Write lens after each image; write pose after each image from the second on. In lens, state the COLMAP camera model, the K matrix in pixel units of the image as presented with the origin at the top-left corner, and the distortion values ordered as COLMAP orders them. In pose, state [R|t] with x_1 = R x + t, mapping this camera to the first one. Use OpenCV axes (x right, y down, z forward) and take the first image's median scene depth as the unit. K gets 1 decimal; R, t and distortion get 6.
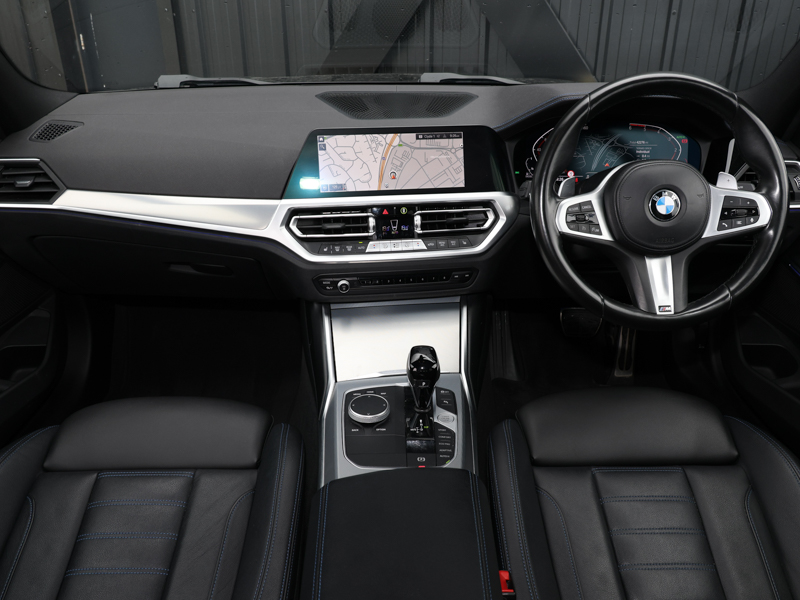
lens RADIAL K [[634.0, 0, 400.0], [0, 634.0, 300.0], [0, 0, 1]] dist [0.000444, 0.000239]
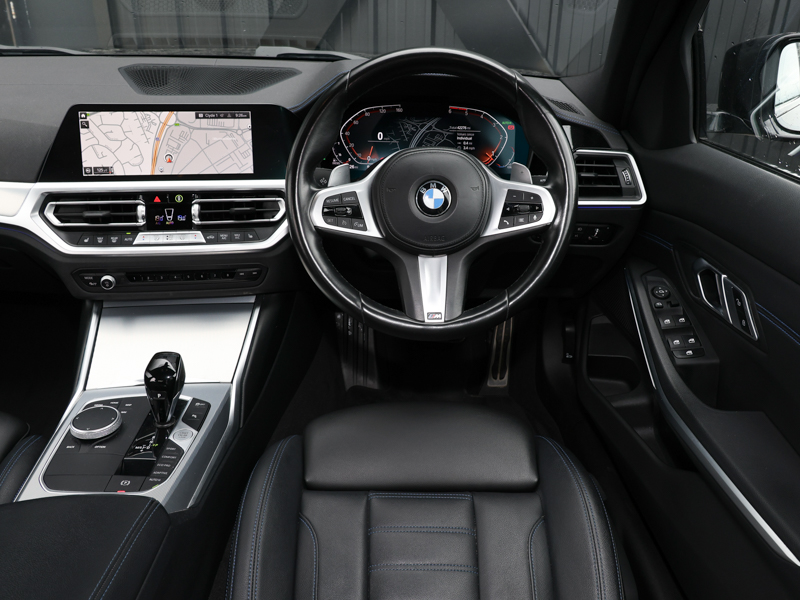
lens RADIAL K [[669.5, 0, 400.0], [0, 669.5, 300.0], [0, 0, 1]] dist [0.000624, 0.002976]
pose [[0.999768, 0.021239, 0.003611, 0.319876], [-0.021267, 0.999742, 0.008000, -0.013099], [-0.003440, -0.008075, 0.999961, 0.060891]]
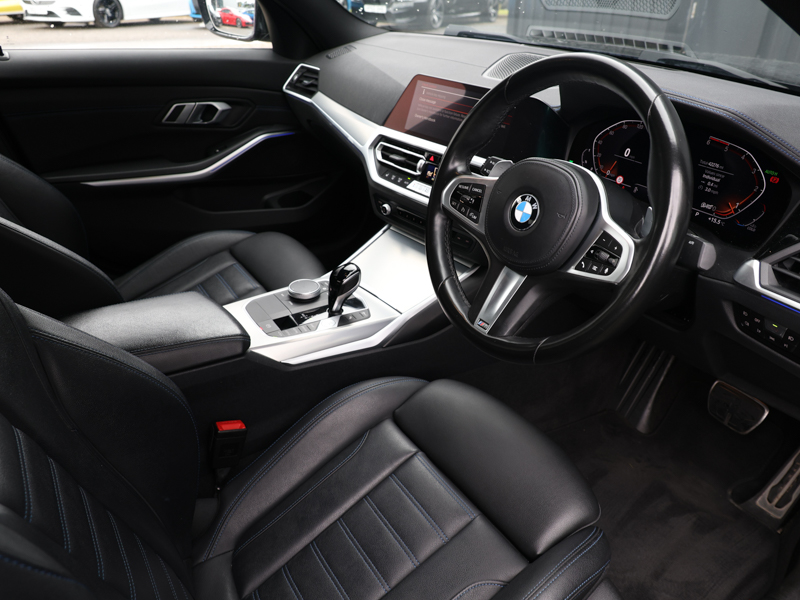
lens RADIAL K [[611.2, 0, 400.0], [0, 611.2, 300.0], [0, 0, 1]] dist [-0.001634, 0.000082]
pose [[0.526859, 0.418865, -0.739576, 0.842215], [-0.381270, 0.894149, 0.234800, -0.148775], [0.759640, 0.158271, 0.630791, 0.332592]]
